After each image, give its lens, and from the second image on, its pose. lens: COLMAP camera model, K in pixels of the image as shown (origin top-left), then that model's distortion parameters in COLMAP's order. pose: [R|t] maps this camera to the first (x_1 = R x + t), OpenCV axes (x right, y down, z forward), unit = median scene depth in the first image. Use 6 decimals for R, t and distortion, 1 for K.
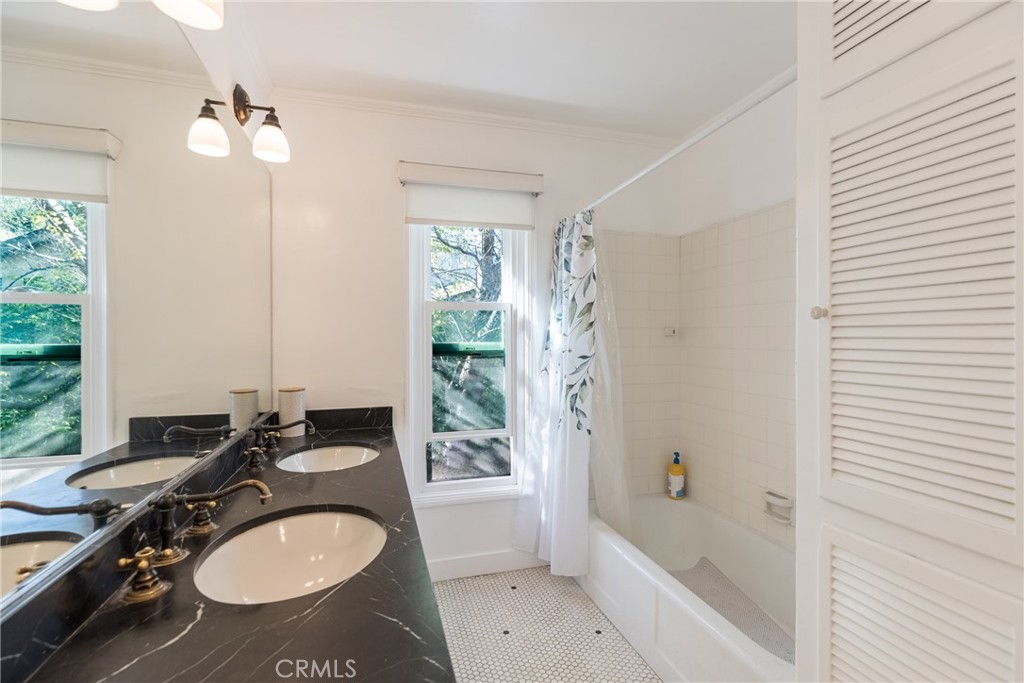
lens RADIAL K [[474.6, 0, 505.7], [0, 474.6, 337.9], [0, 0, 1]] dist [0.002923, -0.001037]
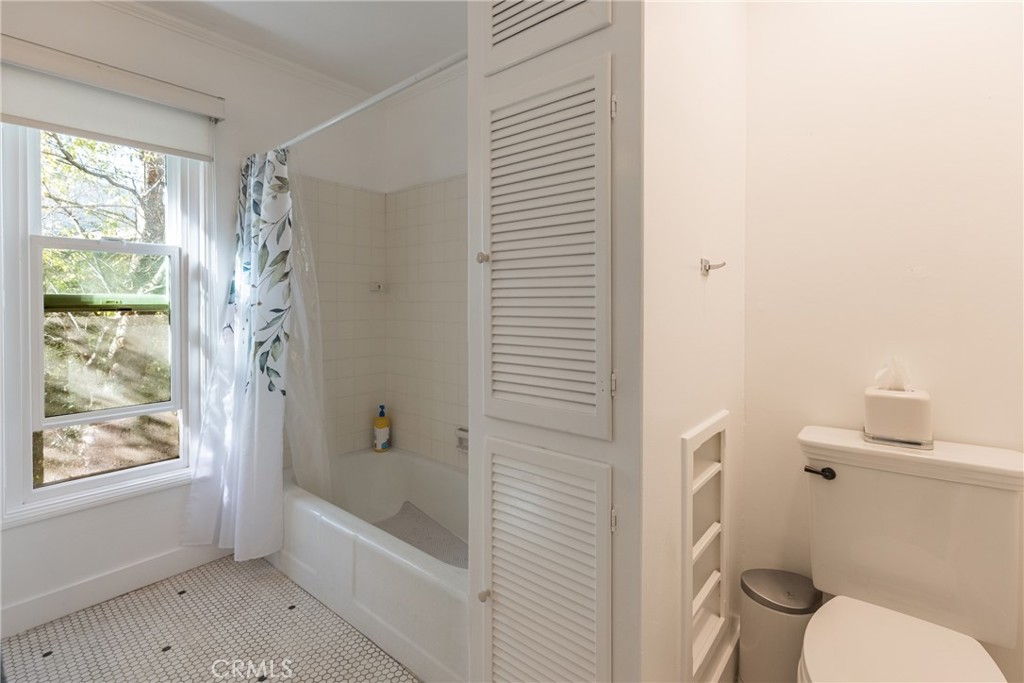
lens RADIAL K [[474.6, 0, 523.8], [0, 474.6, 306.1], [0, 0, 1]] dist [0.002923, -0.001037]
pose [[0.823670, -0.001919, 0.567067, 0.038668], [0.002339, 0.999997, -0.000013, 0.032950], [-0.567065, 0.001338, 0.823672, -0.010864]]
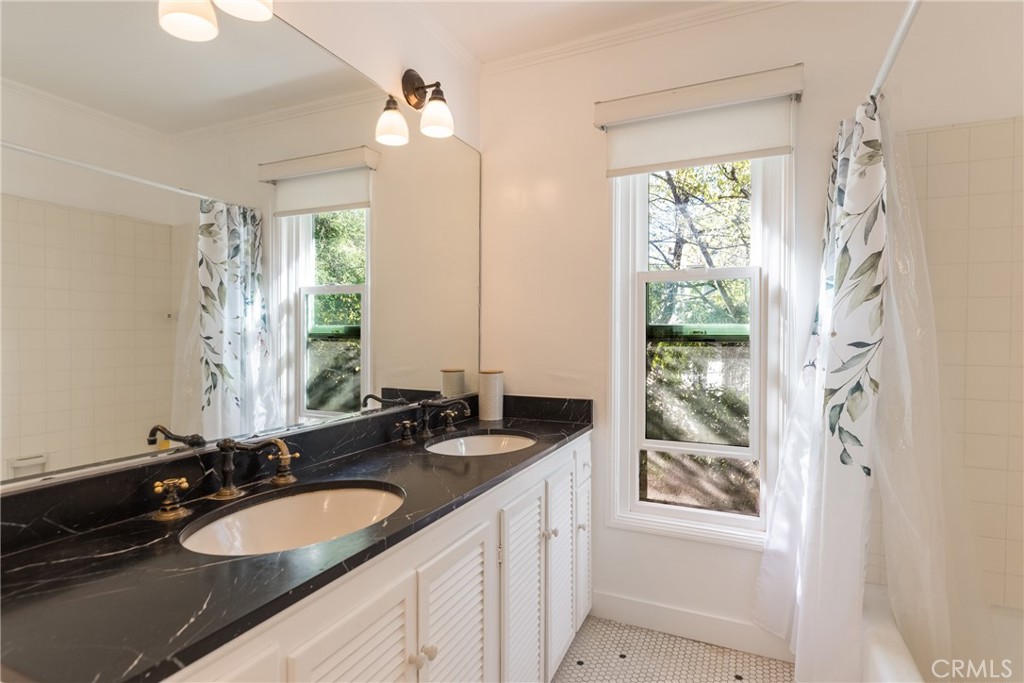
lens RADIAL K [[522.3, 0, 534.5], [0, 522.3, 340.3], [0, 0, 1]] dist [-0.000639, -0.000530]
pose [[0.752860, 0.010416, -0.658098, 0.287727], [-0.008253, 0.999946, 0.006384, 0.033965], [0.658129, 0.000625, 0.752905, 0.235193]]
